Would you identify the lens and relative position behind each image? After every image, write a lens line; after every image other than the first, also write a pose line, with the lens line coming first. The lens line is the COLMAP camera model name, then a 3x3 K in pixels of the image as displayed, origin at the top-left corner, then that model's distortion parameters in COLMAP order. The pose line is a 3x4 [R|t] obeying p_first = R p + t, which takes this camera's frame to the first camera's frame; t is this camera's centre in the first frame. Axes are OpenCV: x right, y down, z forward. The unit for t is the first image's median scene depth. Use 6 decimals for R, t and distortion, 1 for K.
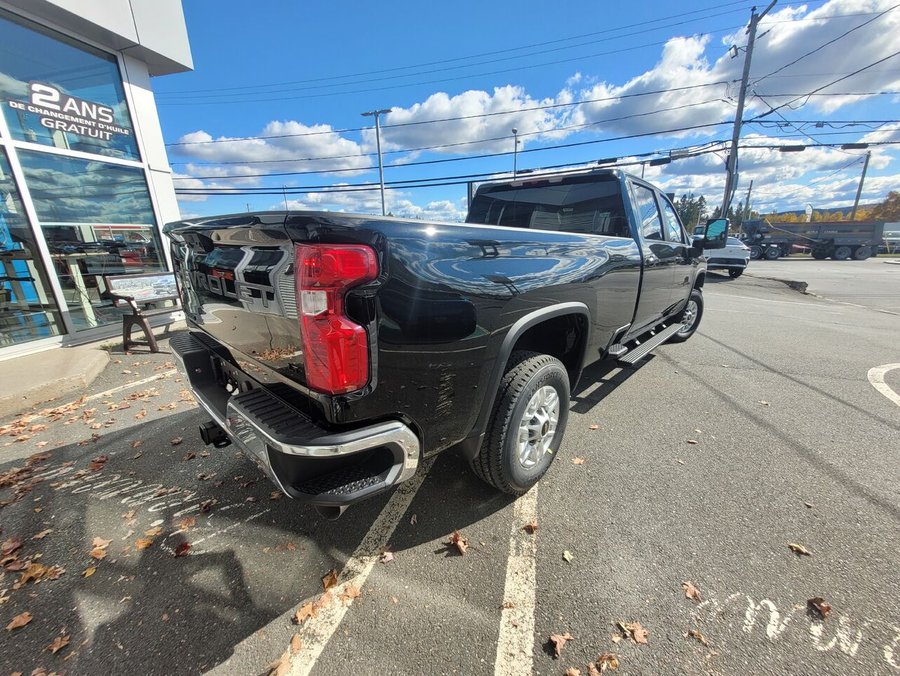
lens RADIAL K [[349.9, 0, 457.4], [0, 349.9, 339.6], [0, 0, 1]] dist [-0.000673, -0.001065]
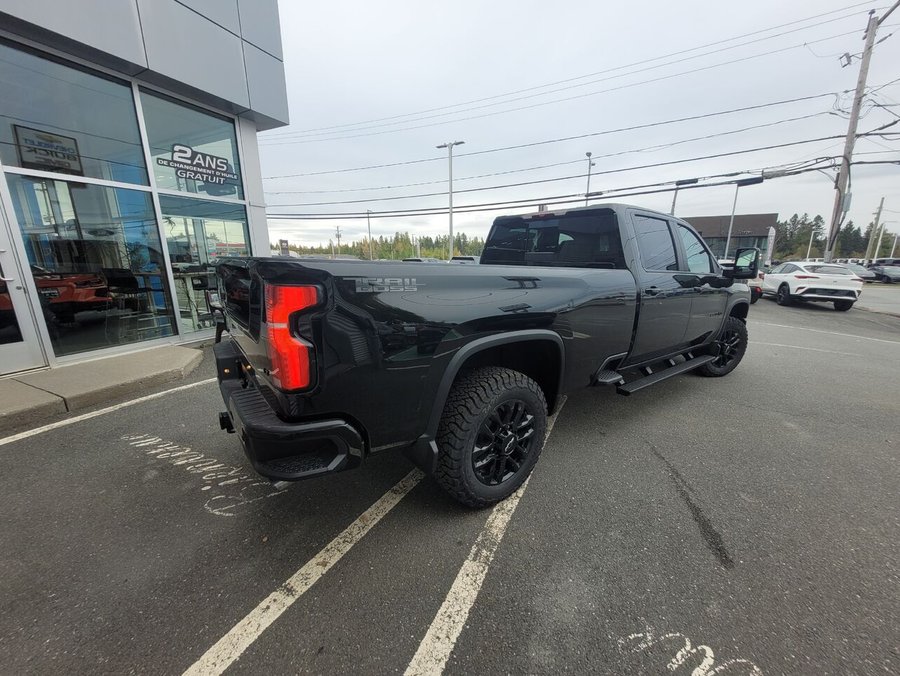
lens RADIAL K [[349.9, 0, 457.4], [0, 349.9, 339.6], [0, 0, 1]] dist [-0.000673, -0.001065]
pose [[0.980435, 0.058543, -0.187936, 0.114345], [-0.068553, 0.996530, -0.047208, -0.009893], [0.184520, 0.059168, 0.981046, -0.055411]]
